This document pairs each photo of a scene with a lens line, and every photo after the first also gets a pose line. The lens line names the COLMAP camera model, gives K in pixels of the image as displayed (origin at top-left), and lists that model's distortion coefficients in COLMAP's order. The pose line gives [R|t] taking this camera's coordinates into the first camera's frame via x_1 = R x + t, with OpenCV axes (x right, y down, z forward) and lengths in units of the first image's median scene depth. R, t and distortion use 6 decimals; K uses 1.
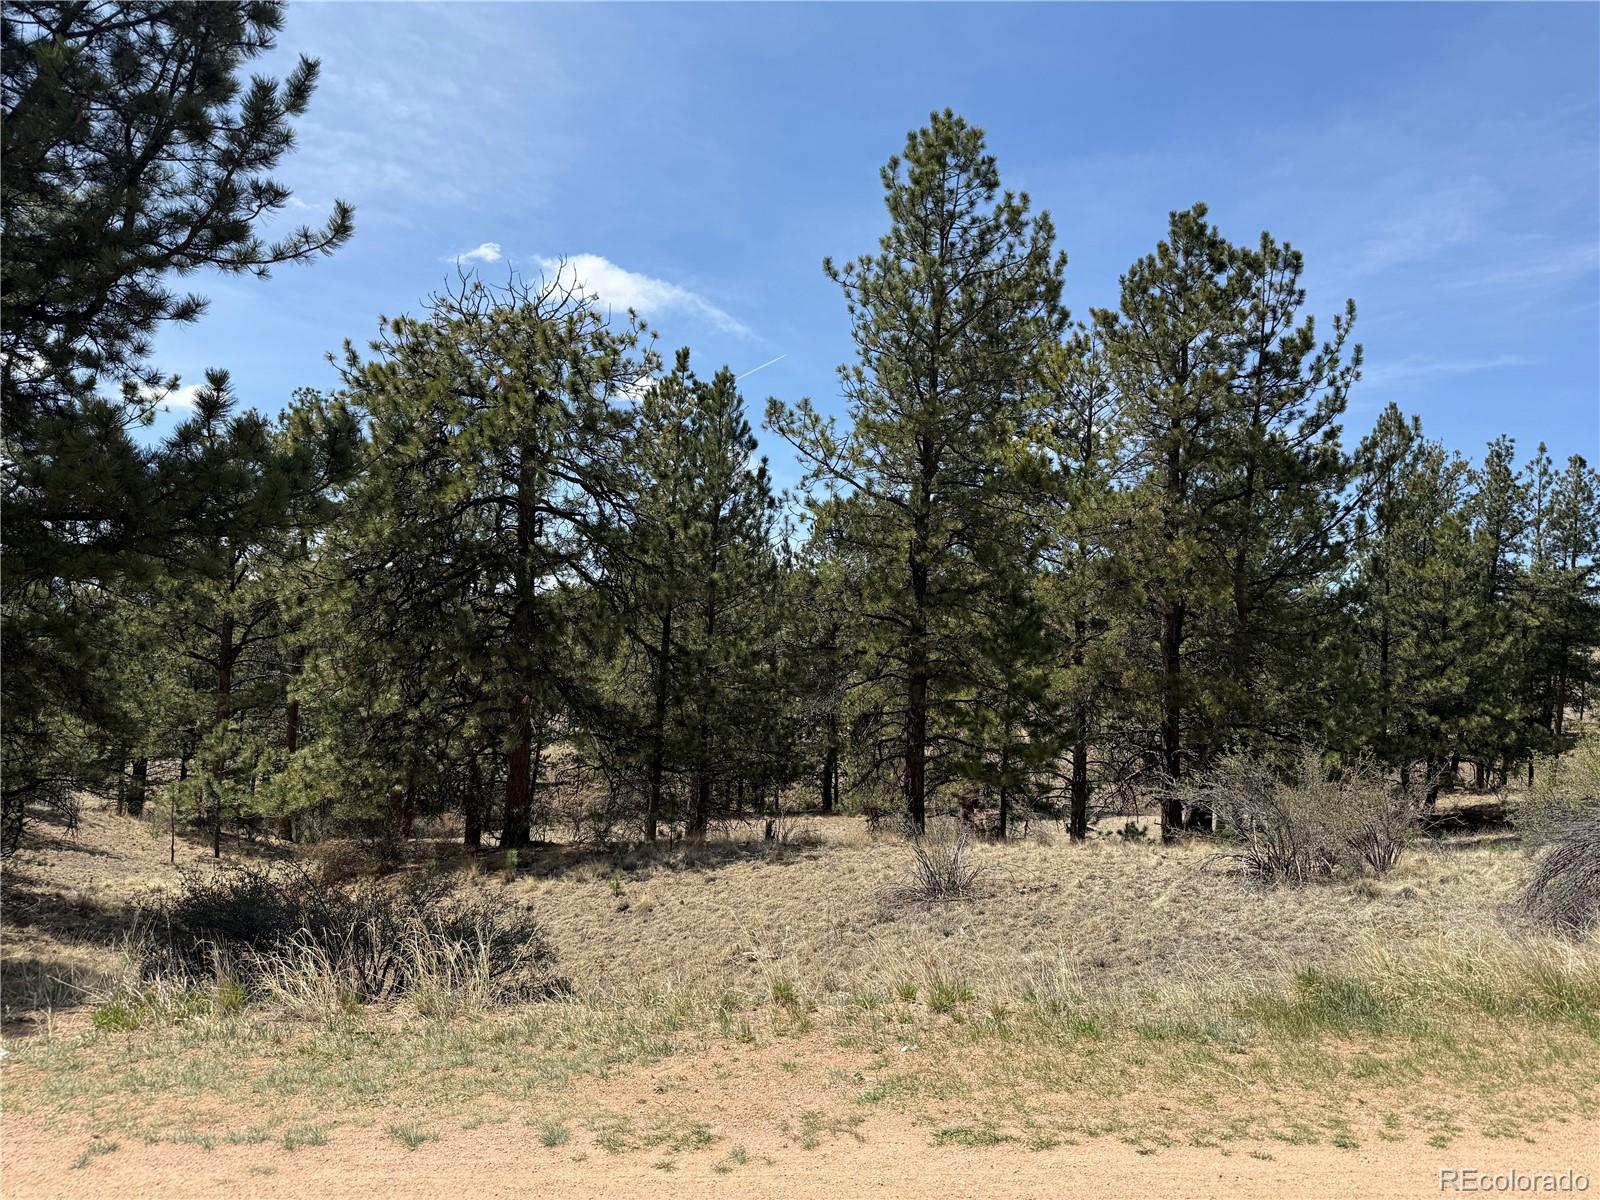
lens RADIAL K [[1121.8, 0, 799.9], [0, 1121.8, 601.8], [0, 0, 1]] dist [0.046816, -0.065366]
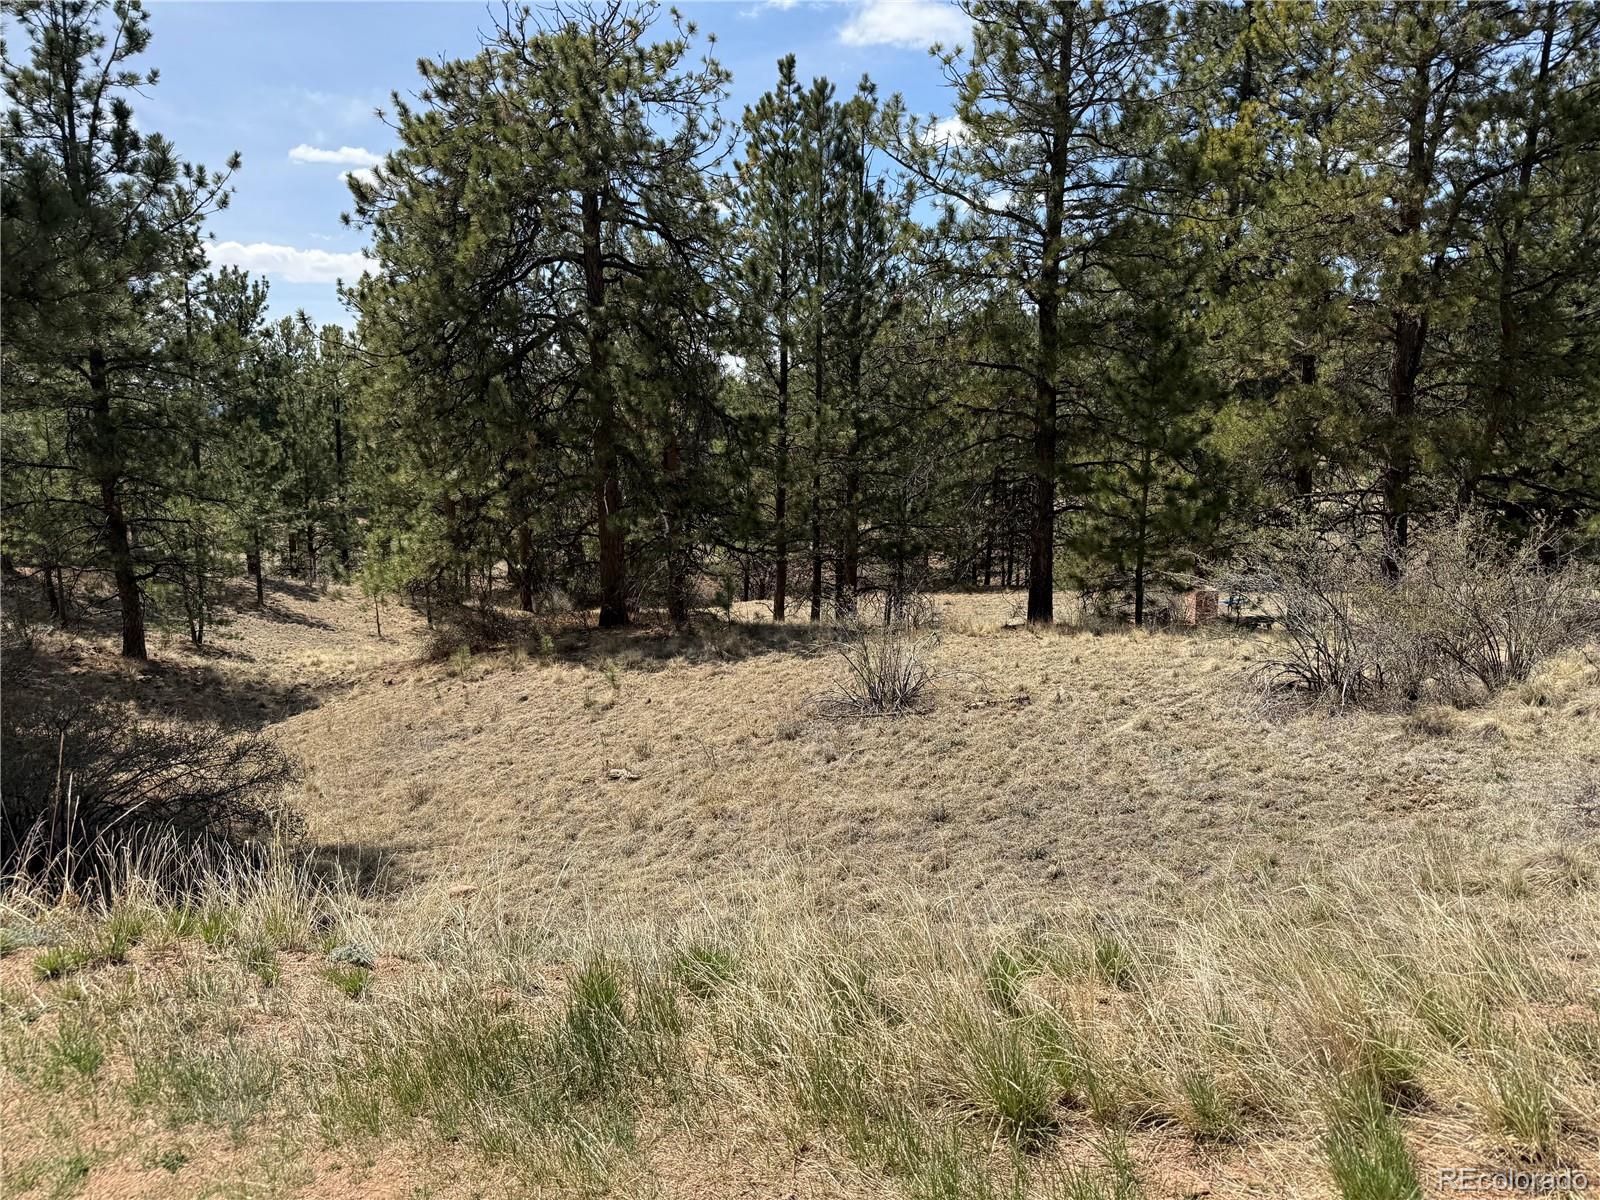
lens RADIAL K [[1121.8, 0, 798.5], [0, 1121.8, 595.9], [0, 0, 1]] dist [0.046816, -0.065366]
pose [[0.959924, -0.000688, -0.280261, 0.158267], [0.057426, 0.979263, 0.194286, 0.010557], [0.274315, -0.202594, 0.940057, 0.127300]]
